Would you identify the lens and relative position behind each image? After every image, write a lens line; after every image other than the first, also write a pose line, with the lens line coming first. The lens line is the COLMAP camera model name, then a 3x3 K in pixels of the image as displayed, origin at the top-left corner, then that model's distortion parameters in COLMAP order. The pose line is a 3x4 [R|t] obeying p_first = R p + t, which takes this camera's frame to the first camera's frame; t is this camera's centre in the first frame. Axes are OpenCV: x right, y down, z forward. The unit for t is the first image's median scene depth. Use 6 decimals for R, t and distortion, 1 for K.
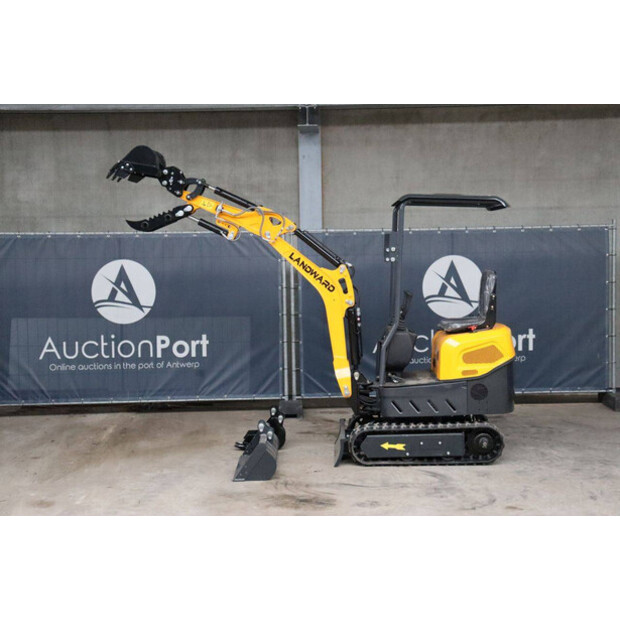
lens RADIAL K [[831.0, 0, 314.0], [0, 831.0, 318.9], [0, 0, 1]] dist [0.055975, 0.000000]
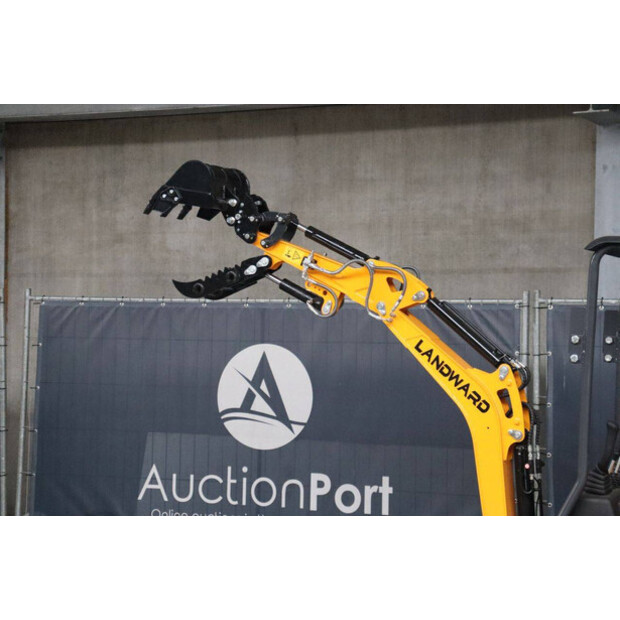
lens RADIAL K [[1446.7, 0, 316.6], [0, 1446.7, 305.7], [0, 0, 1]] dist [0.406116, 0.000000]
pose [[0.902294, 0.016442, -0.430808, 0.260648], [-0.058075, 0.994800, -0.083665, -0.011934], [0.427192, 0.100509, 0.898557, 0.056172]]
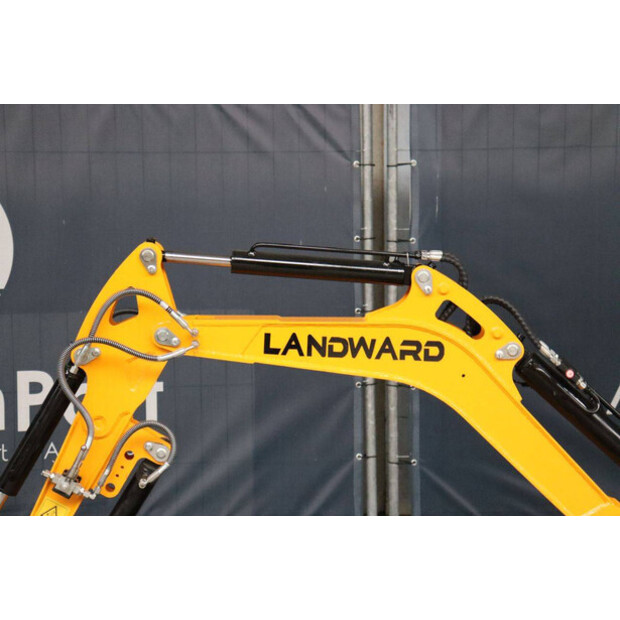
lens RADIAL K [[1446.7, 0, 315.5], [0, 1446.7, 307.4], [0, 0, 1]] dist [0.406116, 0.000000]
pose [[0.998033, -0.001244, 0.062673, -0.100323], [-0.000519, 0.999605, 0.028108, -0.024991], [-0.062683, -0.028085, 0.997638, 0.360090]]
